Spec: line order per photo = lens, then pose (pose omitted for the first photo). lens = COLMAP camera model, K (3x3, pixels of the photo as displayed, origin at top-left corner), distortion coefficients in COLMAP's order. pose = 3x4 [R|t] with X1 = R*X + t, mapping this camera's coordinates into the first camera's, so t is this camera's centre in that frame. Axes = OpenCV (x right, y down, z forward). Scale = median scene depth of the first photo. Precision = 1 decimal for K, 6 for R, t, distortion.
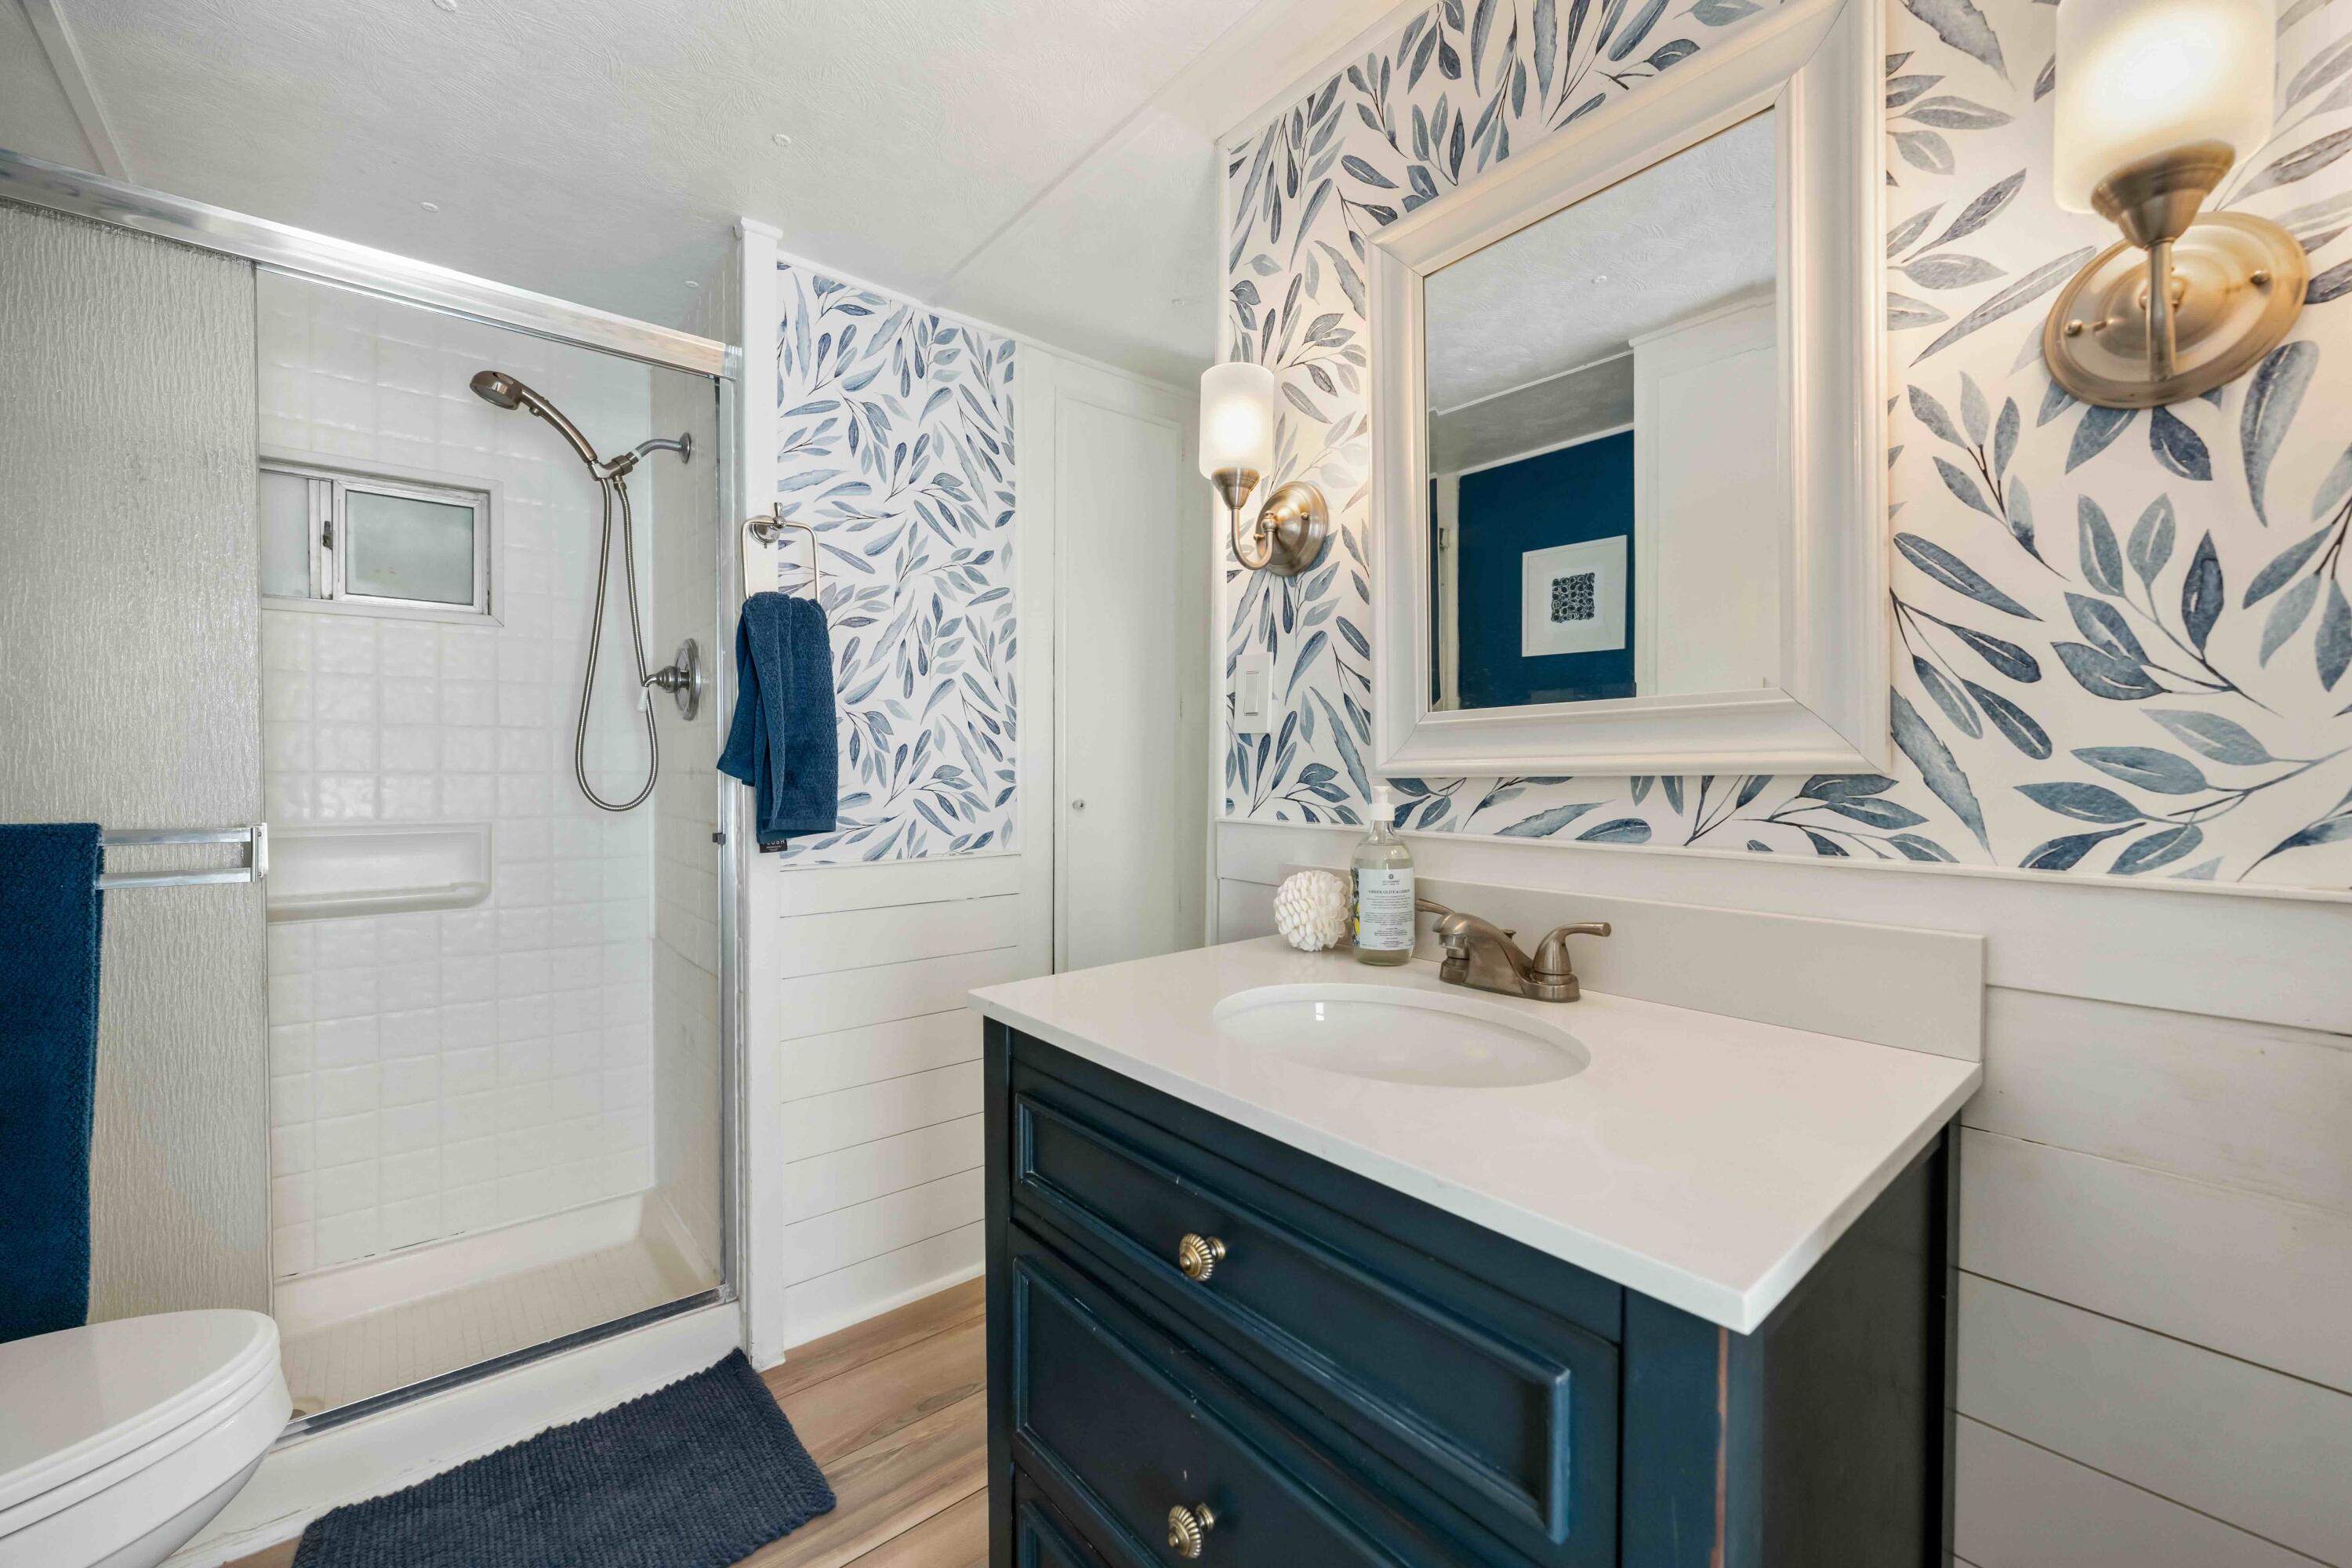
lens RADIAL K [[941.3, 0, 1181.4], [0, 941.3, 776.2], [0, 0, 1]] dist [-0.003578, 0.000356]
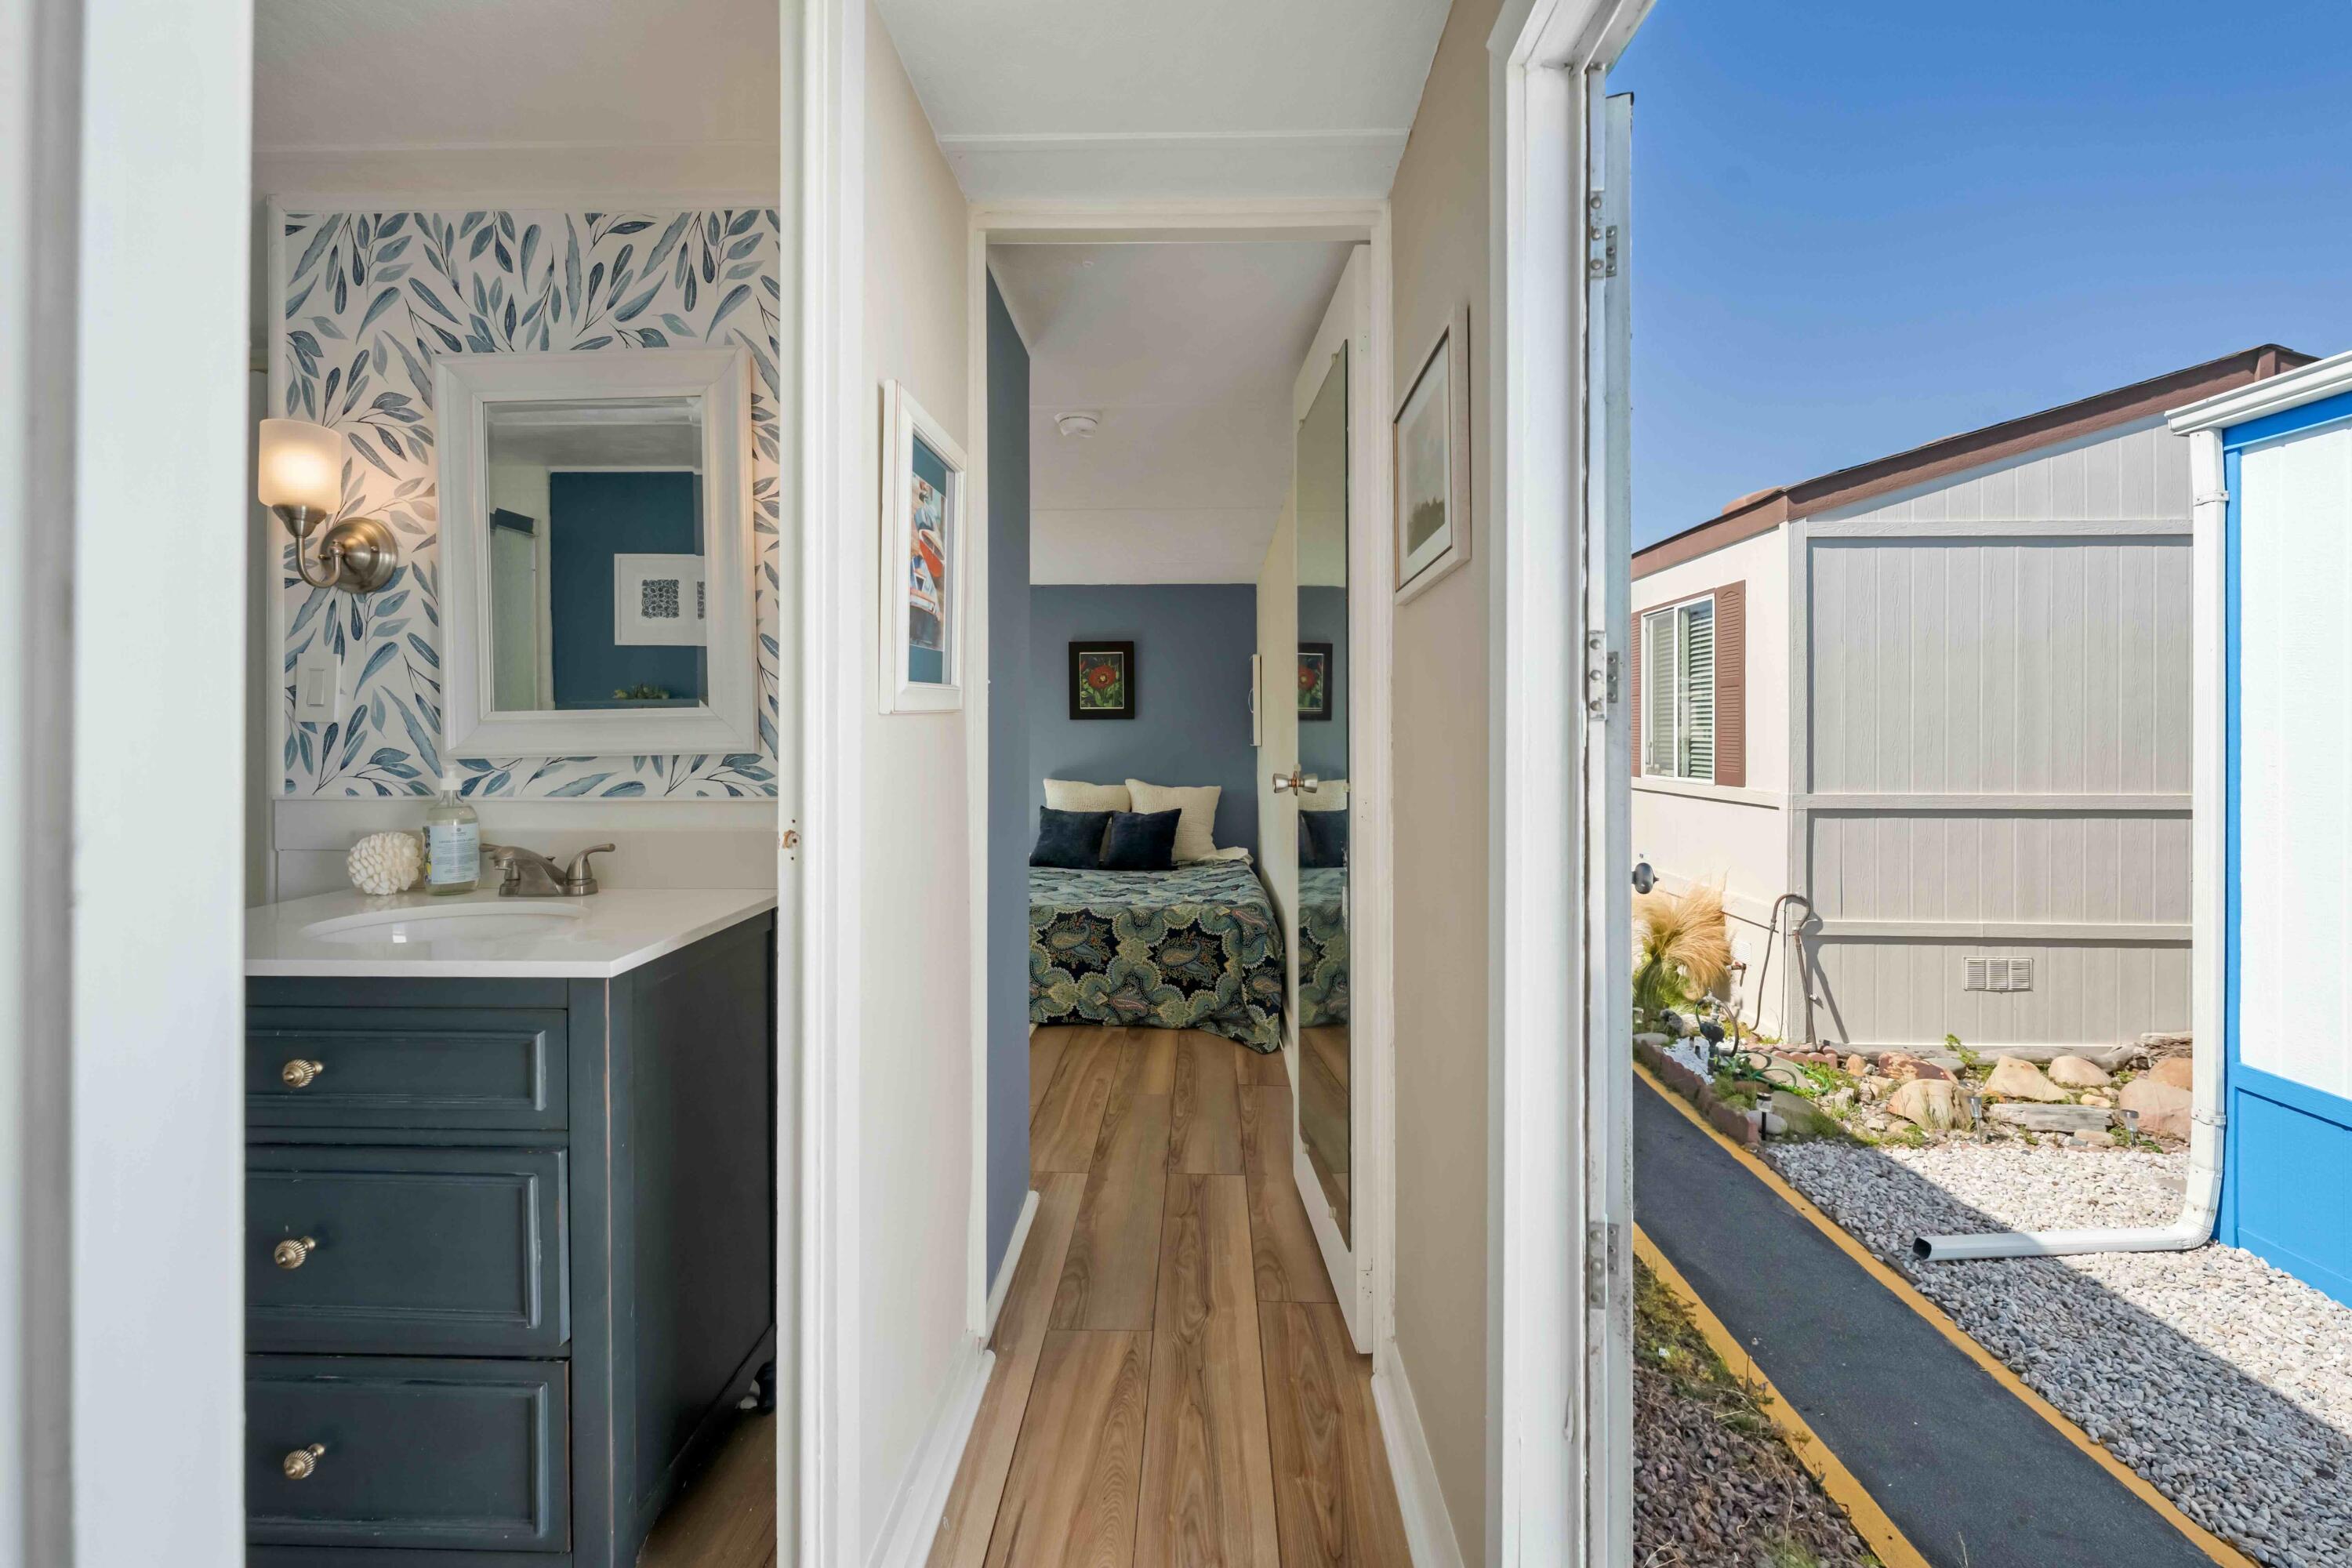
lens RADIAL K [[941.3, 0, 1164.3], [0, 941.3, 740.2], [0, 0, 1]] dist [-0.003578, 0.000356]
pose [[0.667238, -0.007939, 0.744802, -0.104922], [0.010960, 0.999940, 0.000840, -0.014919], [-0.744764, 0.007602, 0.667285, -0.642257]]
